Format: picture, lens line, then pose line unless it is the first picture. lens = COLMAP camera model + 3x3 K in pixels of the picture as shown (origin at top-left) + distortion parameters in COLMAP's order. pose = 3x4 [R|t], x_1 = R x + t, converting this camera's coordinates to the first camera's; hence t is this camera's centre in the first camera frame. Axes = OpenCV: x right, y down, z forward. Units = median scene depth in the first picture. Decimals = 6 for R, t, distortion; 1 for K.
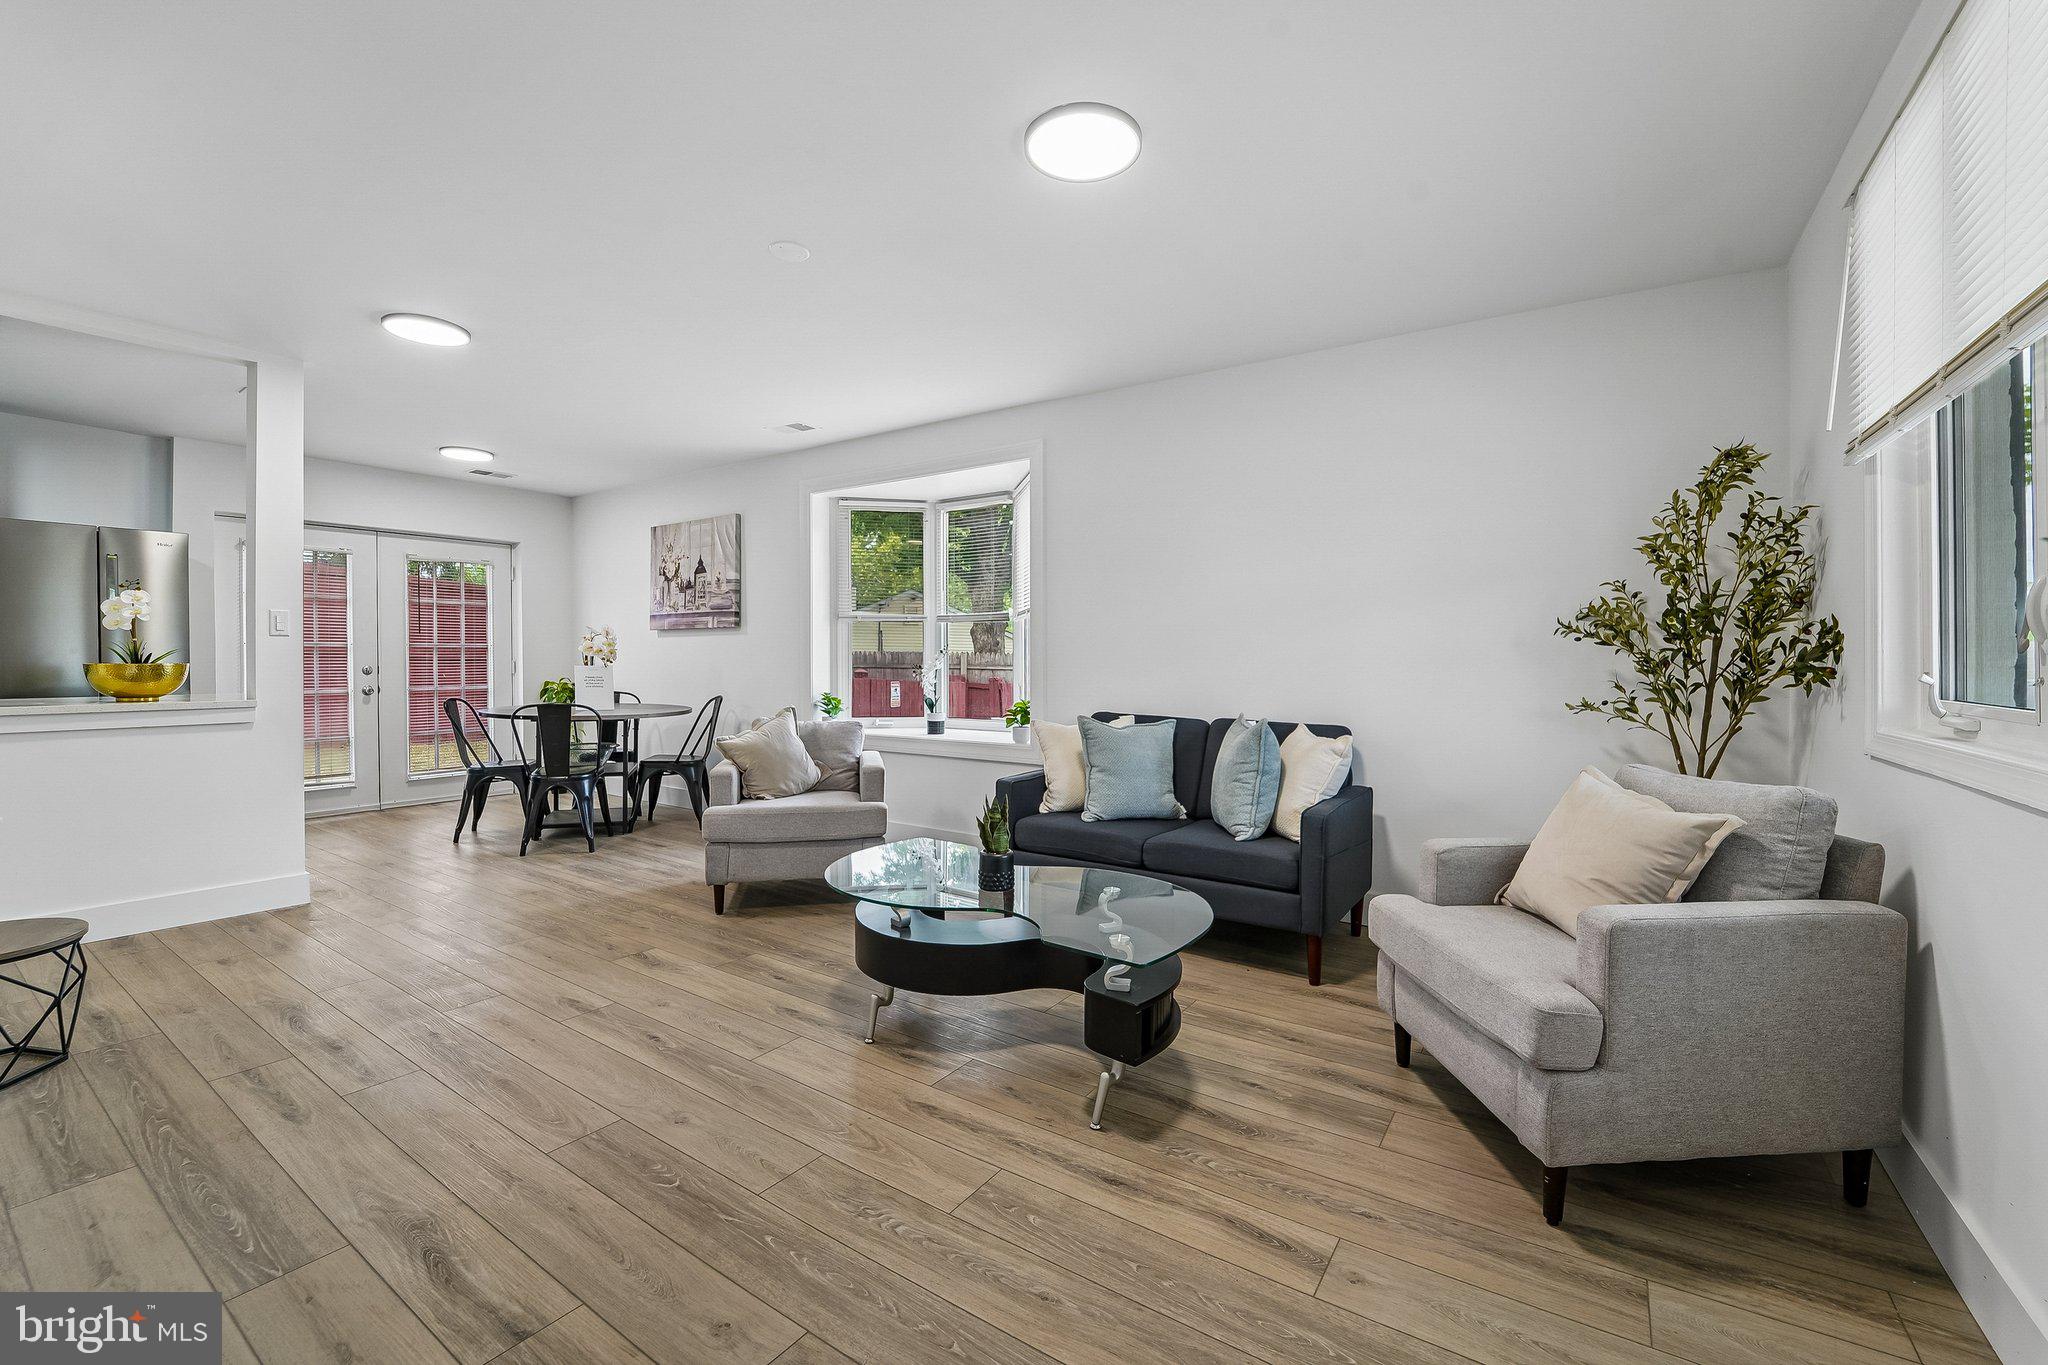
lens RADIAL K [[841.6, 0, 1026.1], [0, 841.6, 661.9], [0, 0, 1]] dist [-0.018300, -0.001501]
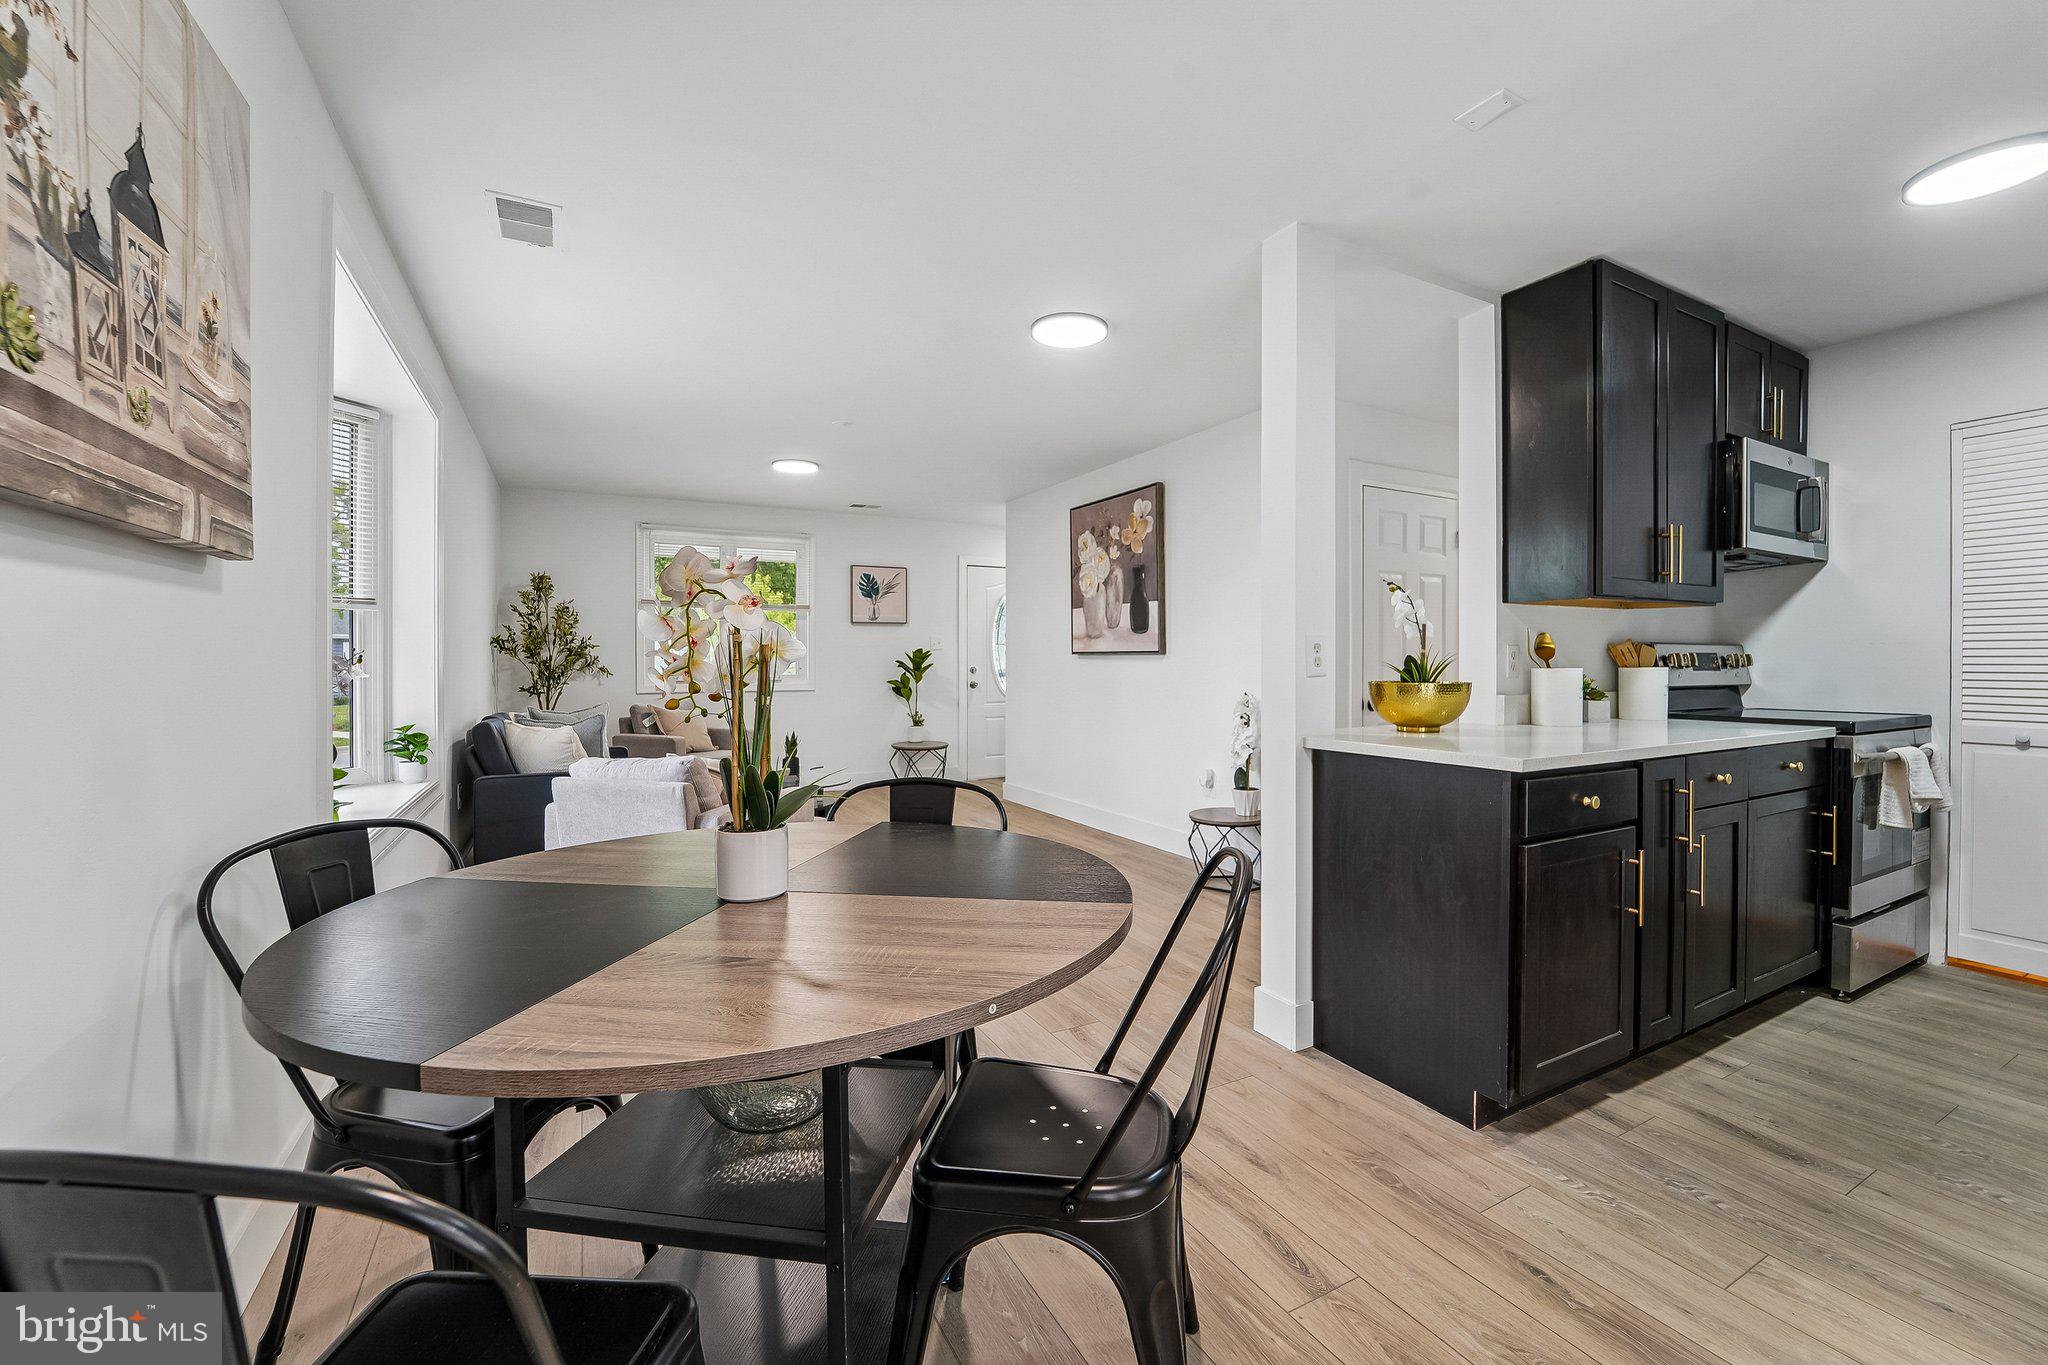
lens RADIAL K [[841.6, 0, 1025.5], [0, 841.6, 679.1], [0, 0, 1]] dist [-0.018300, -0.001501]
pose [[-0.883862, -0.012194, 0.467588, -1.005631], [-0.000066, 0.999663, 0.025945, -0.019091], [-0.467747, 0.022901, -0.883566, 1.682029]]
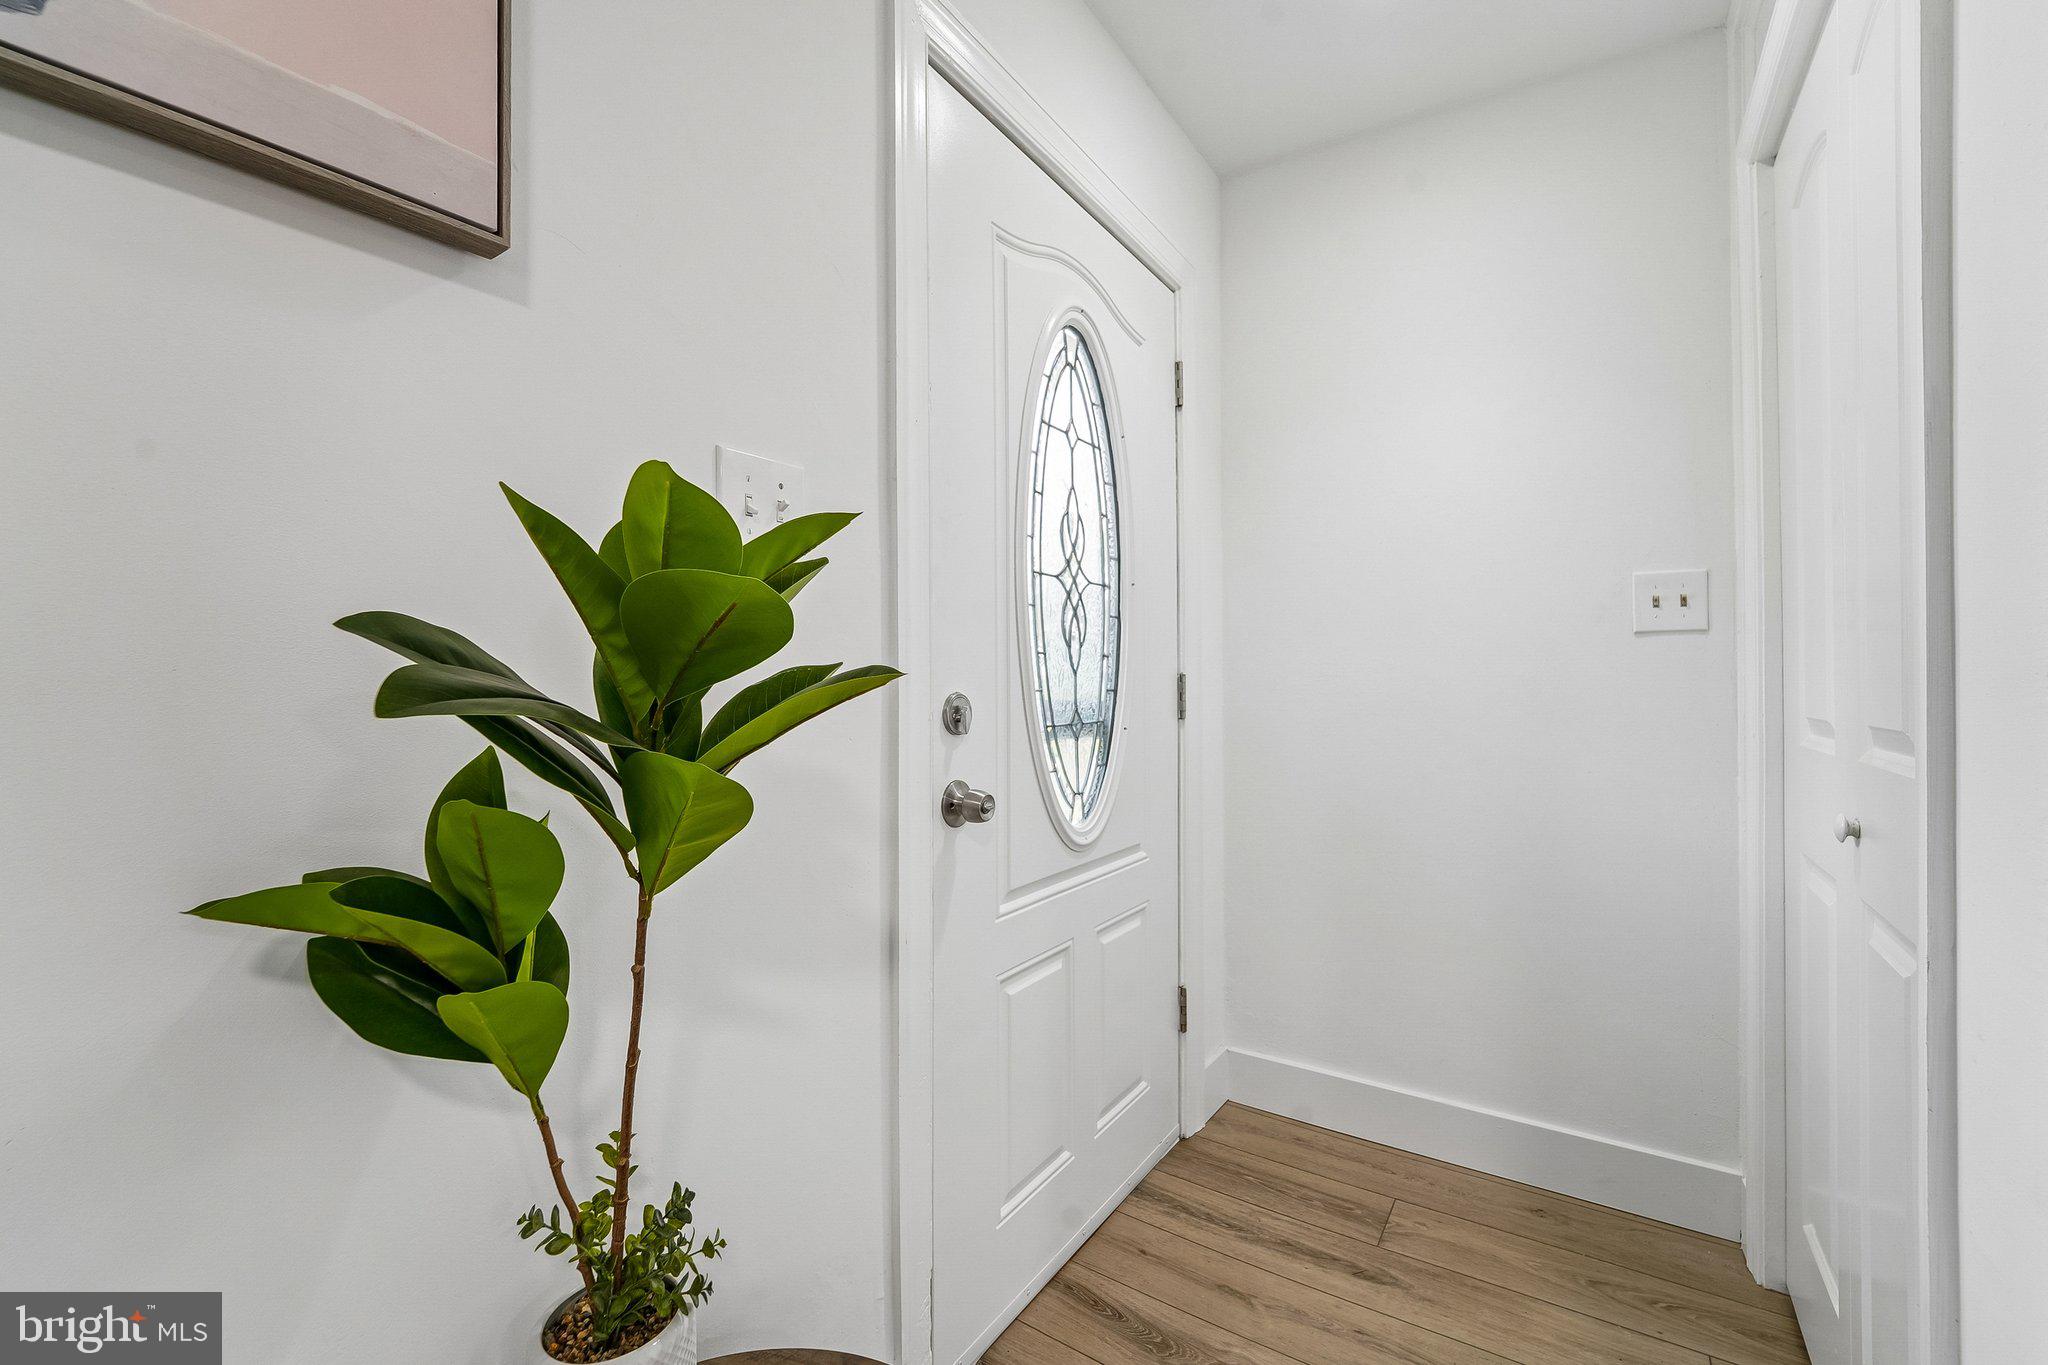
lens RADIAL K [[841.6, 0, 1026.6], [0, 841.6, 685.7], [0, 0, 1]] dist [-0.018300, -0.001501]
pose [[-0.999931, -0.001898, -0.011598, 0.079214], [-0.001950, 0.999988, 0.004440, 0.001234], [0.011589, 0.004462, -0.999923, 0.213301]]
